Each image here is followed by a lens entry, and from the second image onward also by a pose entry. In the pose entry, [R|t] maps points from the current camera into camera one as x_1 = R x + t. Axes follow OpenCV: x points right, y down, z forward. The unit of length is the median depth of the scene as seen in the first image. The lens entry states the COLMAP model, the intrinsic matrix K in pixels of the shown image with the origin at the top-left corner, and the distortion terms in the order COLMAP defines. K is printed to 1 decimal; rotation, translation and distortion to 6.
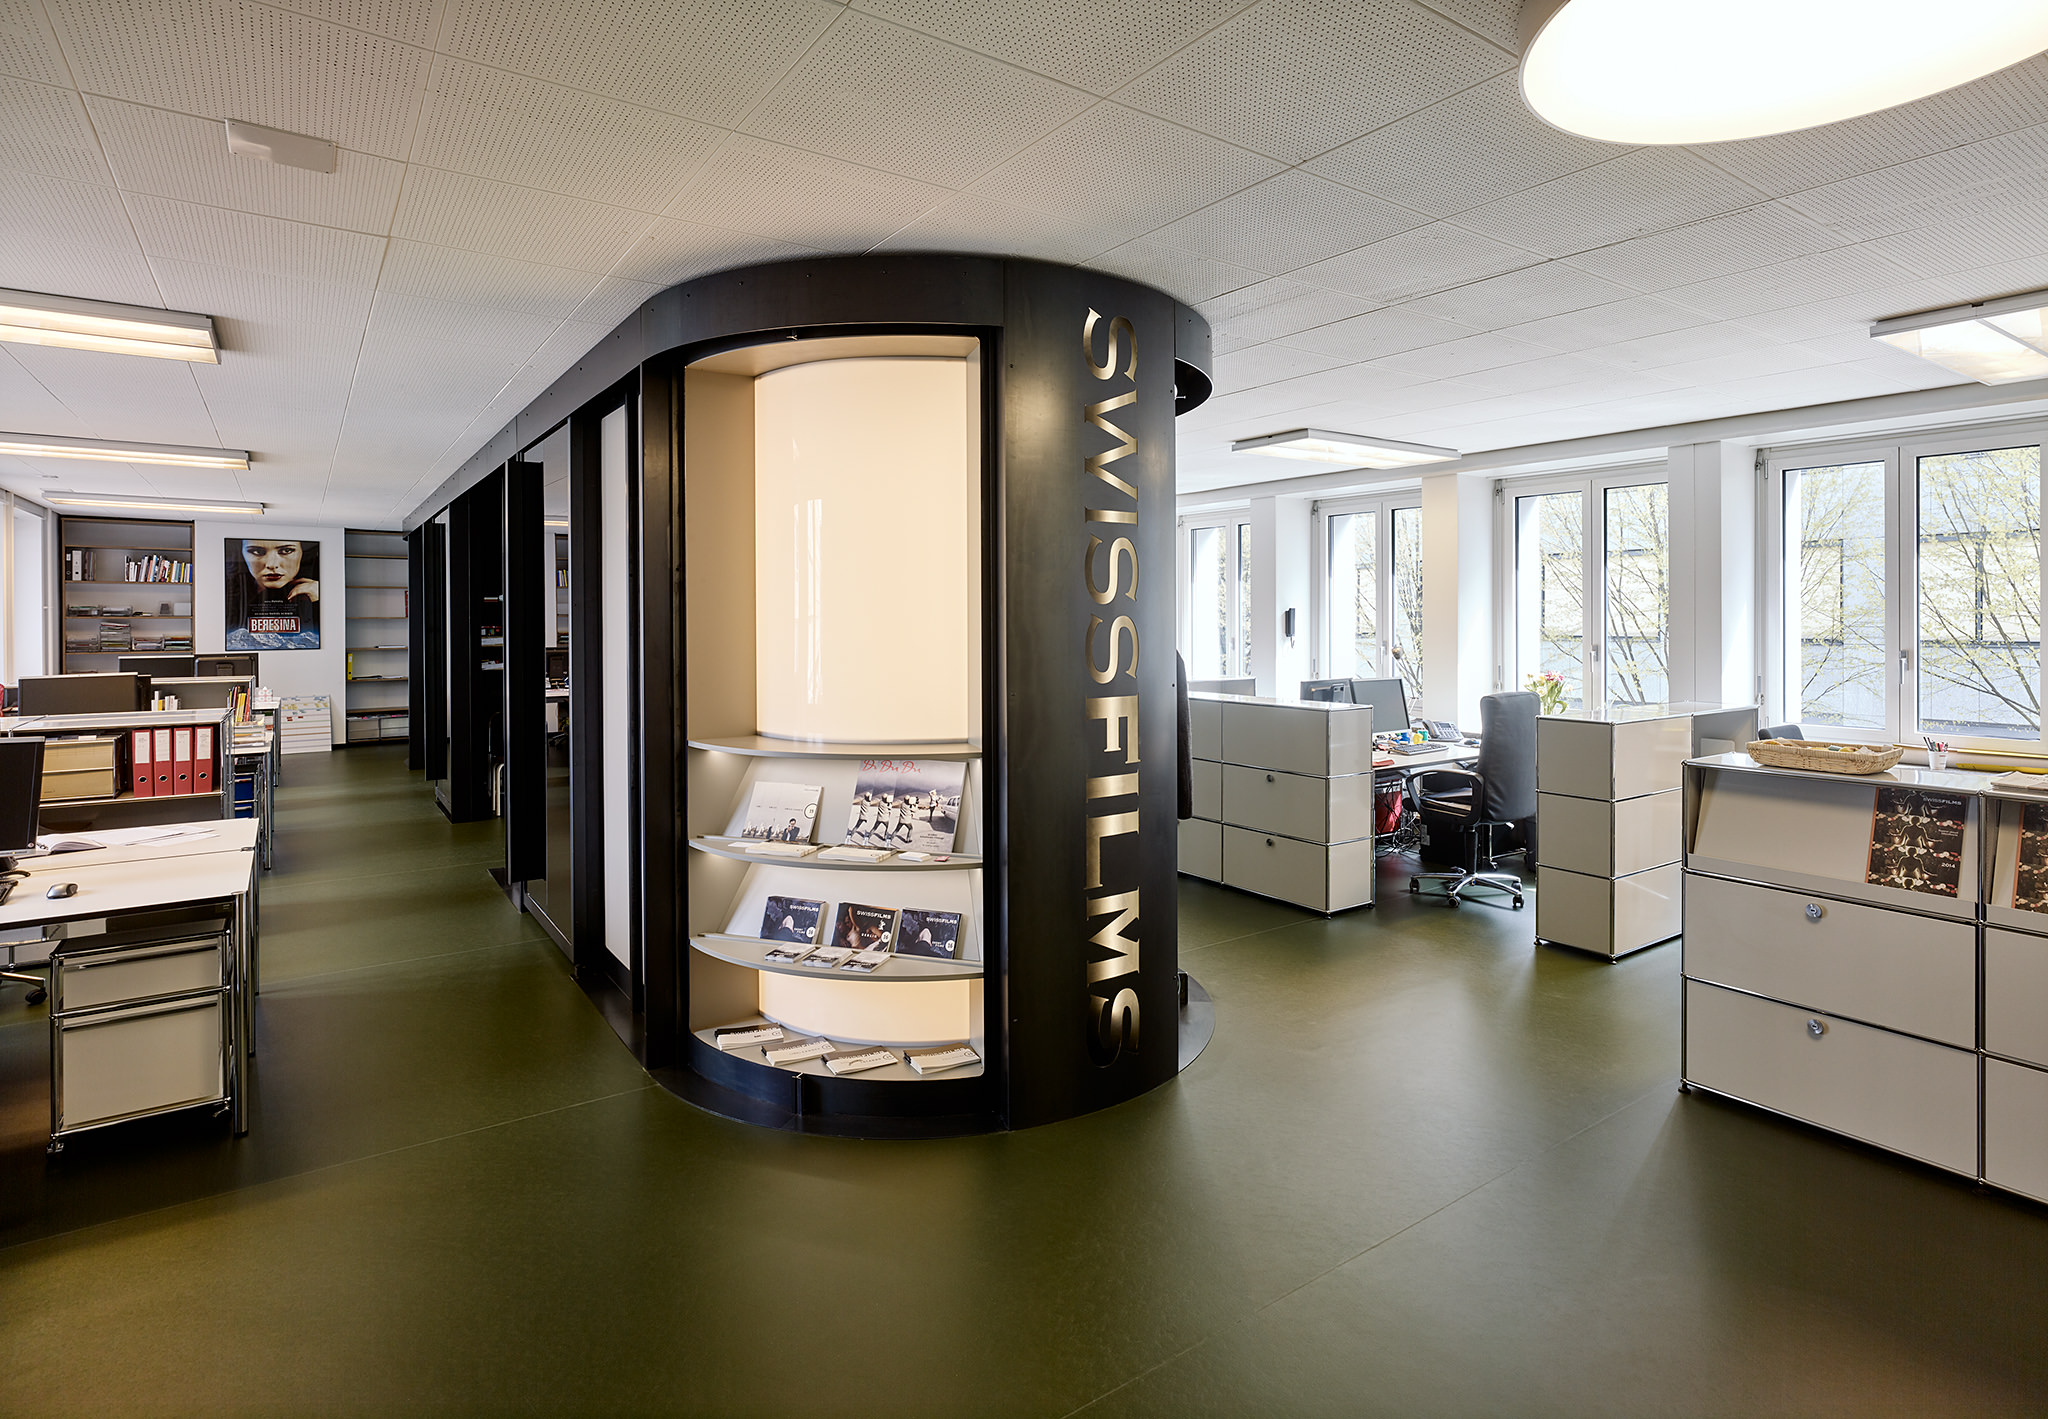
lens RADIAL K [[1066.3, 0, 1018.1], [0, 1066.3, 621.3], [0, 0, 1]] dist [-0.001106, 0.001116]
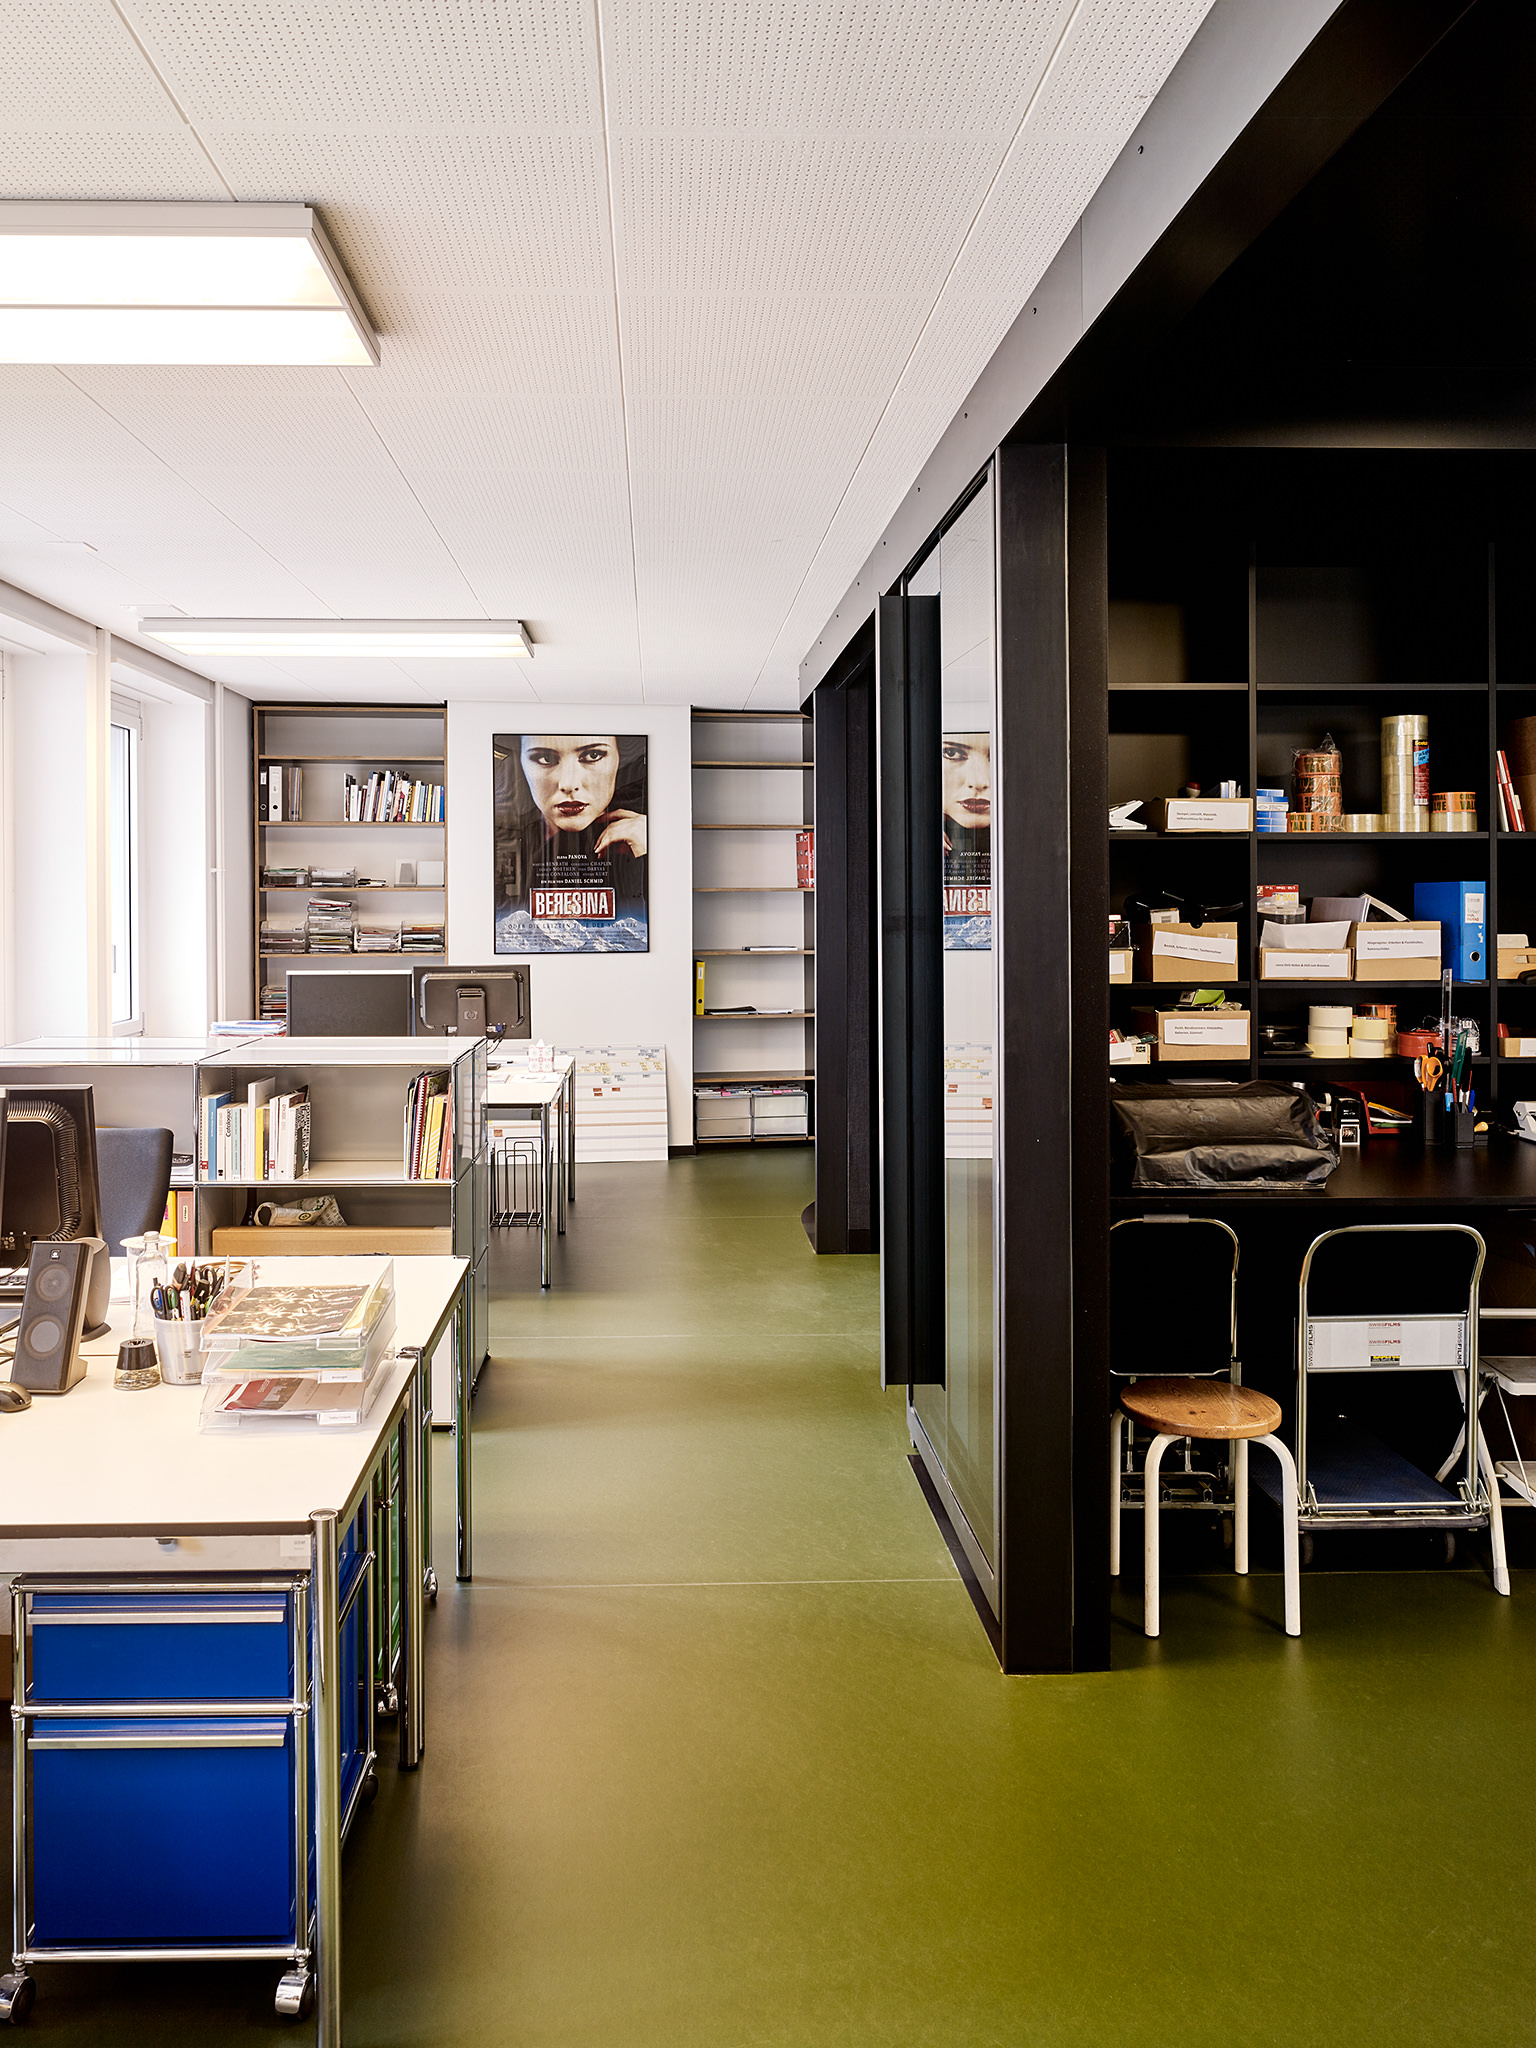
lens RADIAL K [[1520.5, 0, 706.6], [0, 1520.5, 891.1], [0, 0, 1]] dist [-0.015755, -0.002638]
pose [[0.850297, -0.000116, -0.526303, -0.267966], [-0.000768, 0.999999, -0.001462, -0.001536], [0.526303, 0.001647, 0.850296, 0.425591]]
